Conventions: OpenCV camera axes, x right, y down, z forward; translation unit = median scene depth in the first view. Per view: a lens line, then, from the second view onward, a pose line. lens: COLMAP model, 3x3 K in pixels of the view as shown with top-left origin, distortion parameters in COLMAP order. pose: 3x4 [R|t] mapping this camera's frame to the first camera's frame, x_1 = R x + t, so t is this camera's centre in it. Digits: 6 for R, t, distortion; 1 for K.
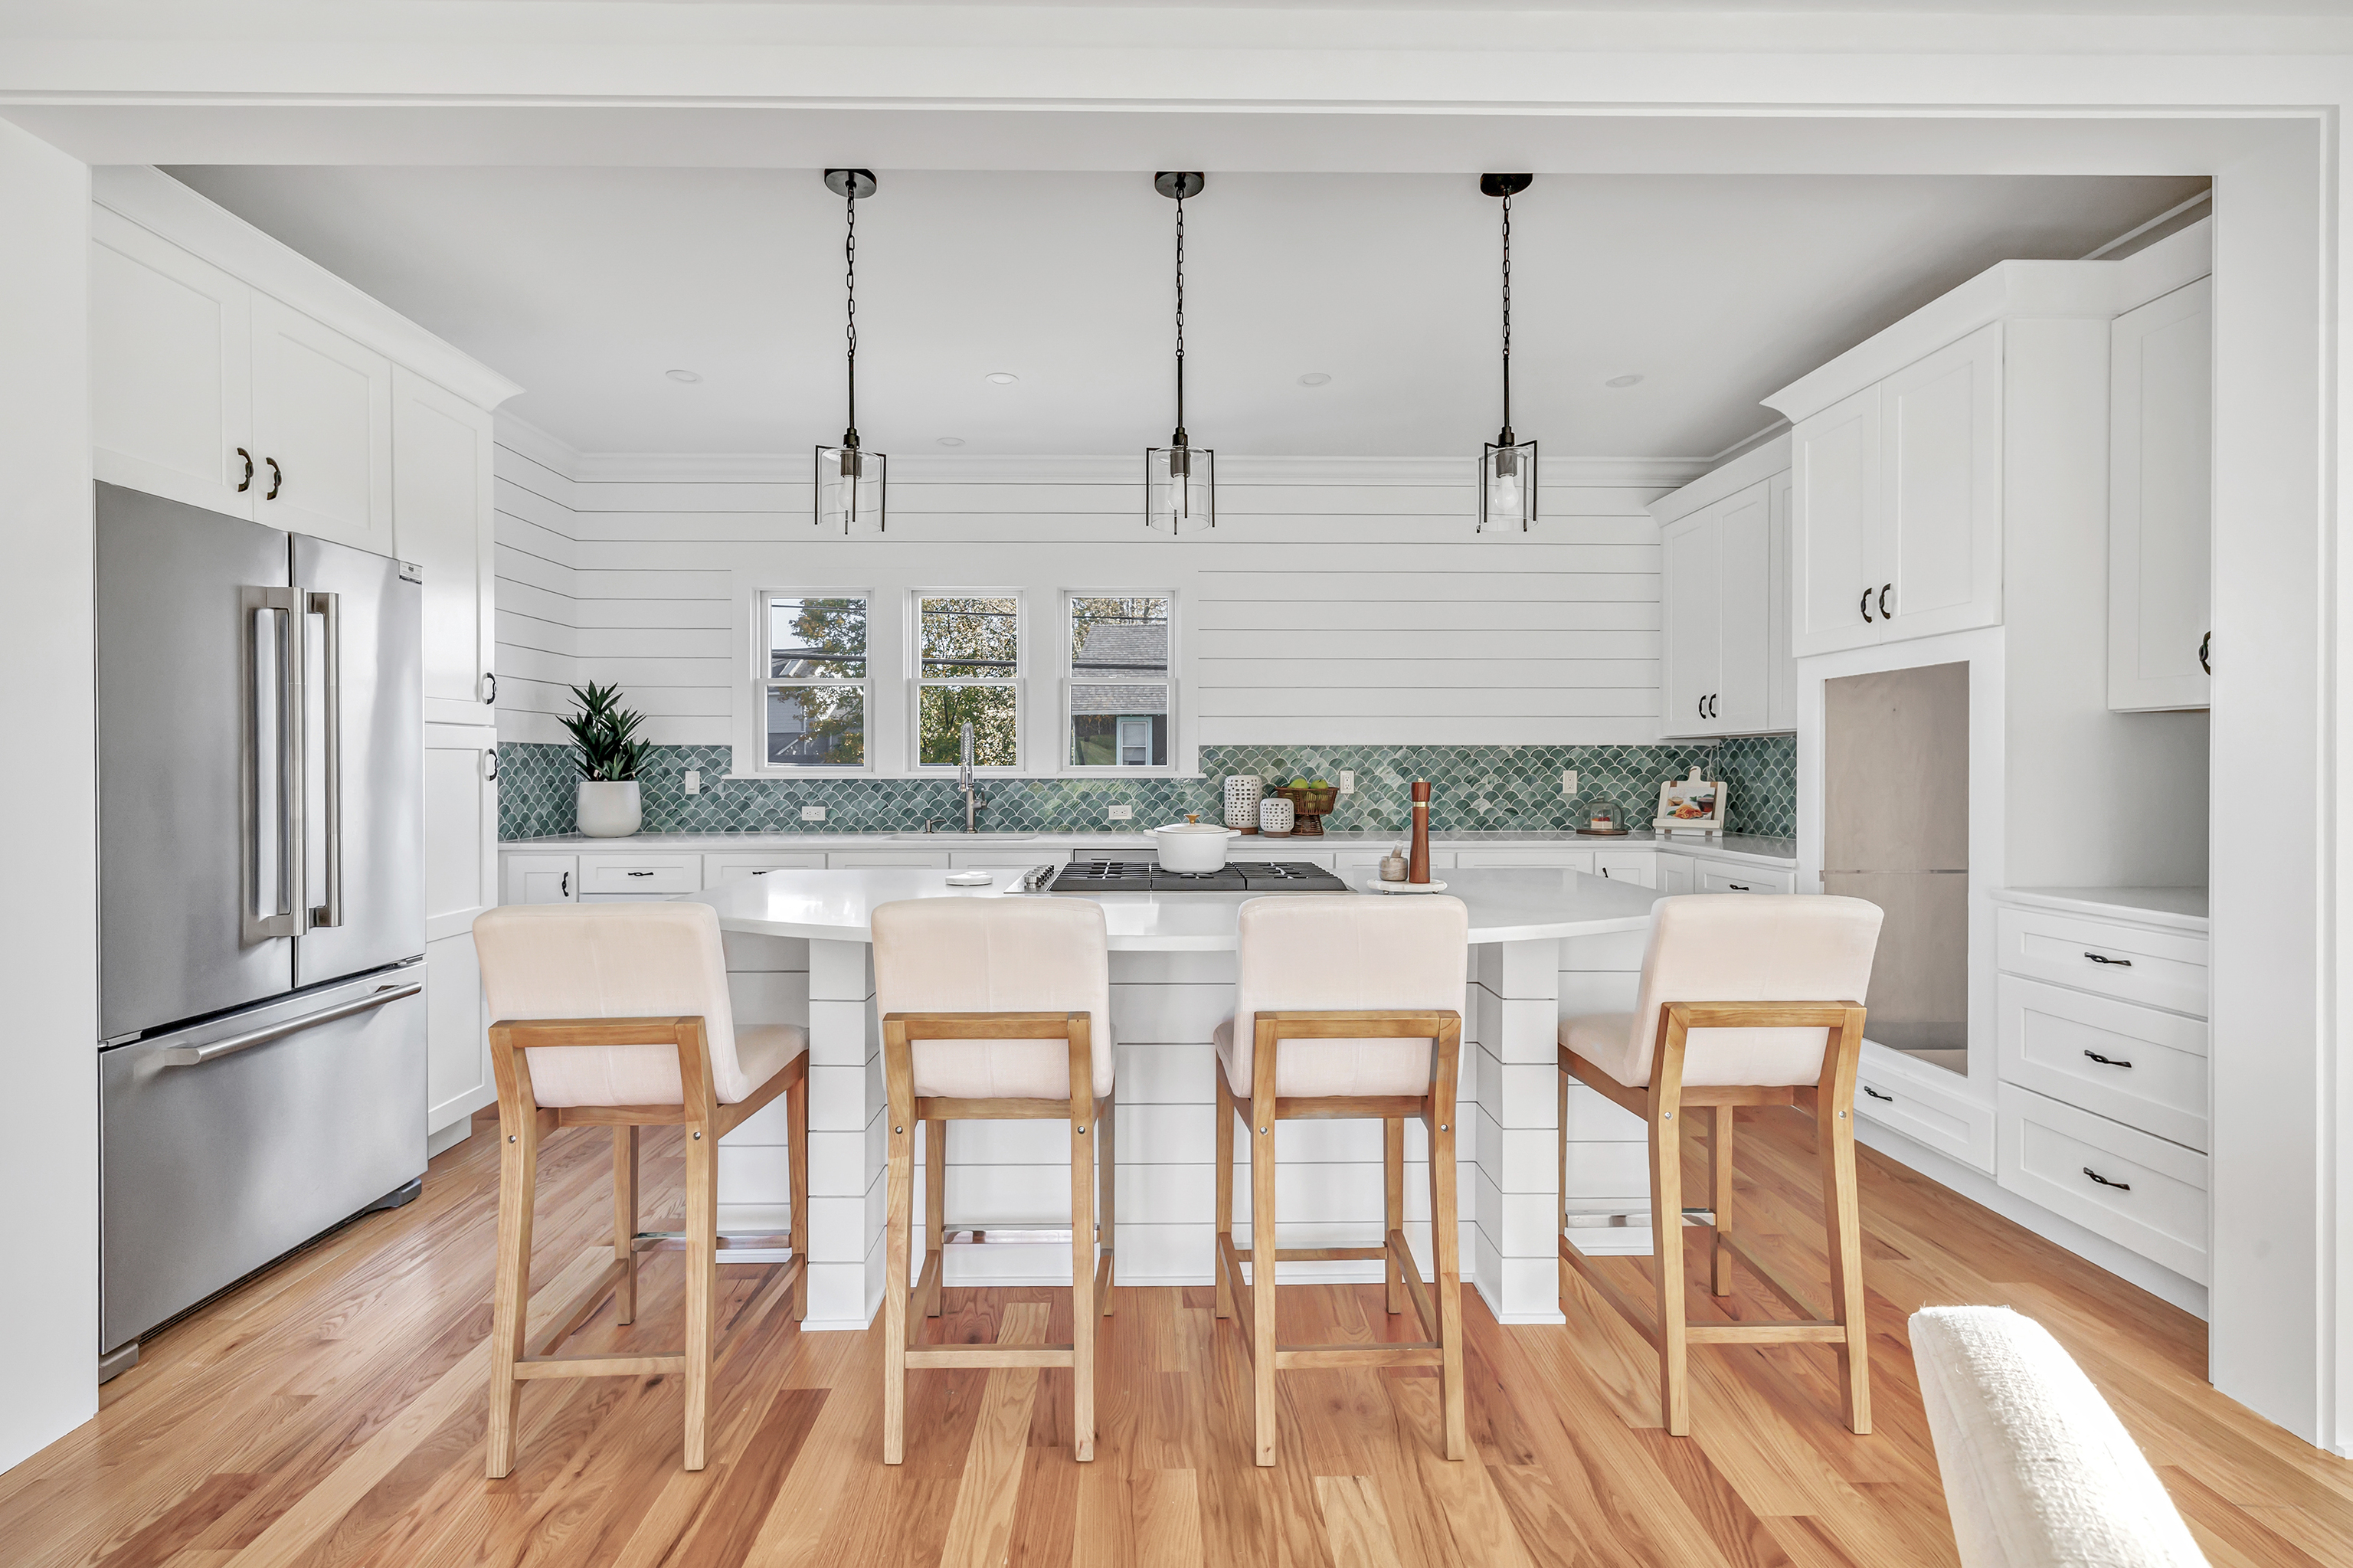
lens RADIAL K [[1027.2, 0, 1166.0], [0, 1027.2, 772.5], [0, 0, 1]] dist [0.000206, -0.000020]
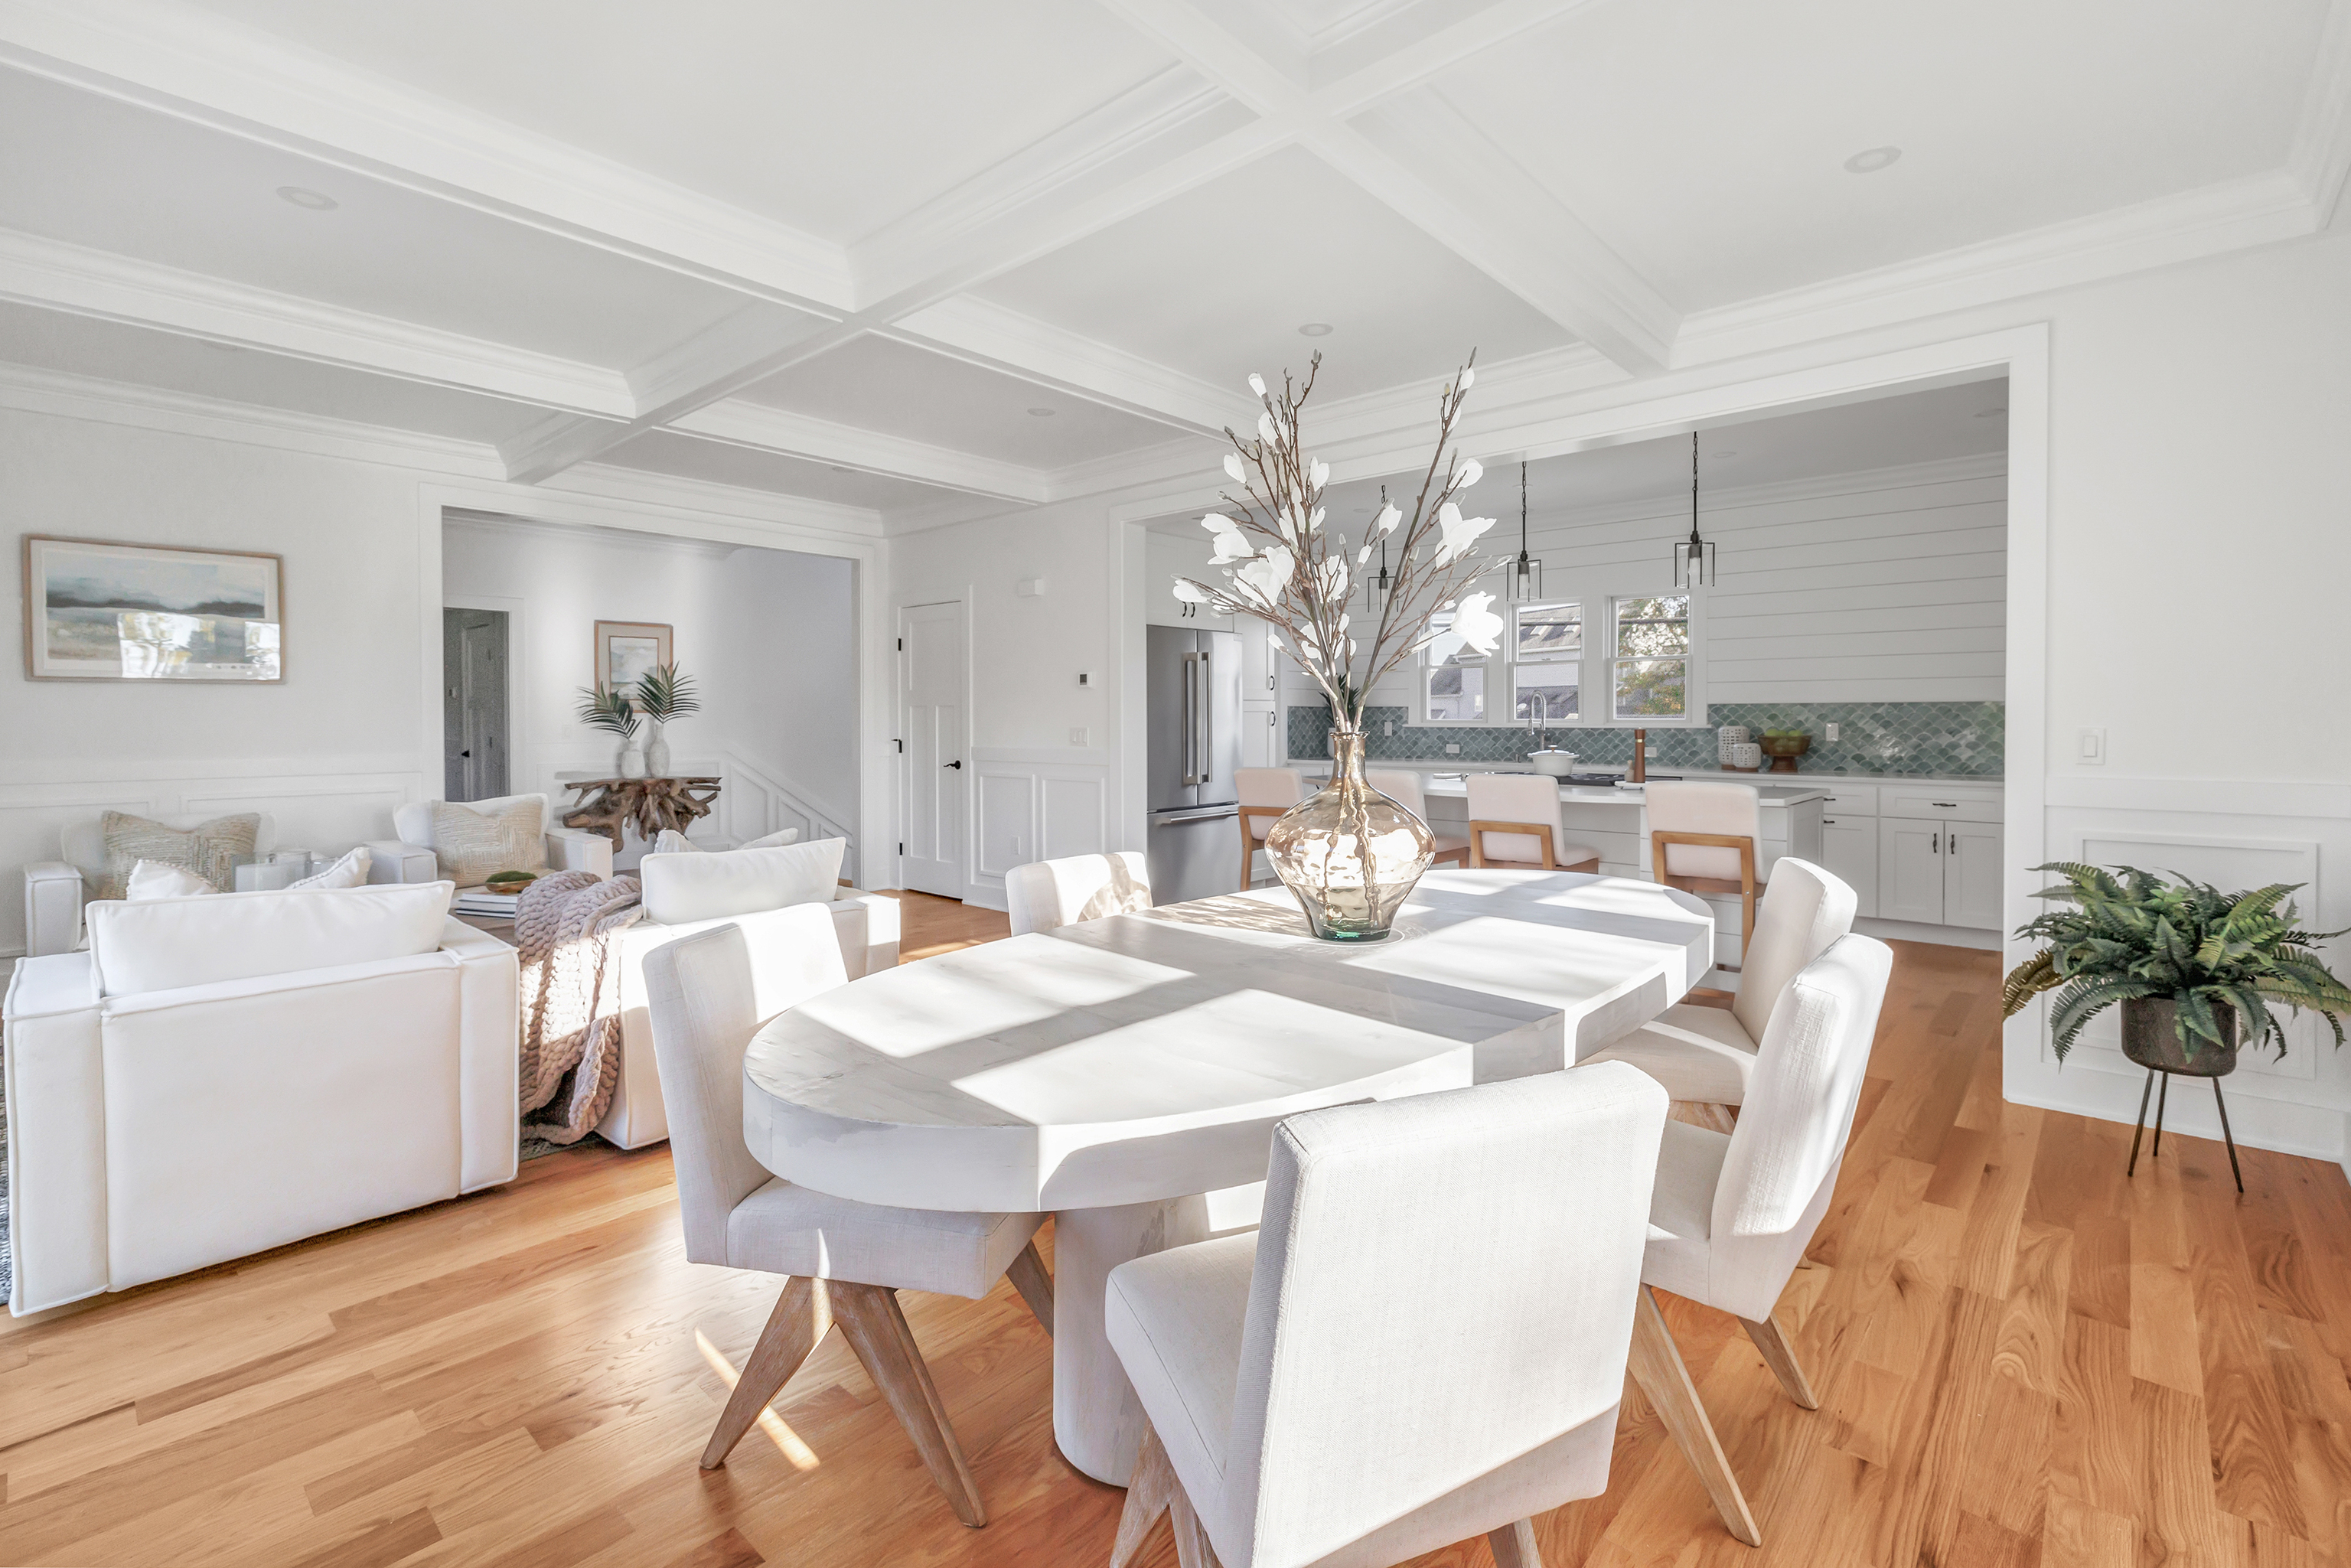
lens RADIAL K [[1020.4, 0, 1178.5], [0, 1020.4, 730.2], [0, 0, 1]] dist [-0.000151, -0.000057]
pose [[0.718732, 0.008283, -0.695238, 0.472540], [-0.004007, 0.999962, 0.007771, 0.000468], [0.695275, -0.002800, 0.718738, -0.462802]]
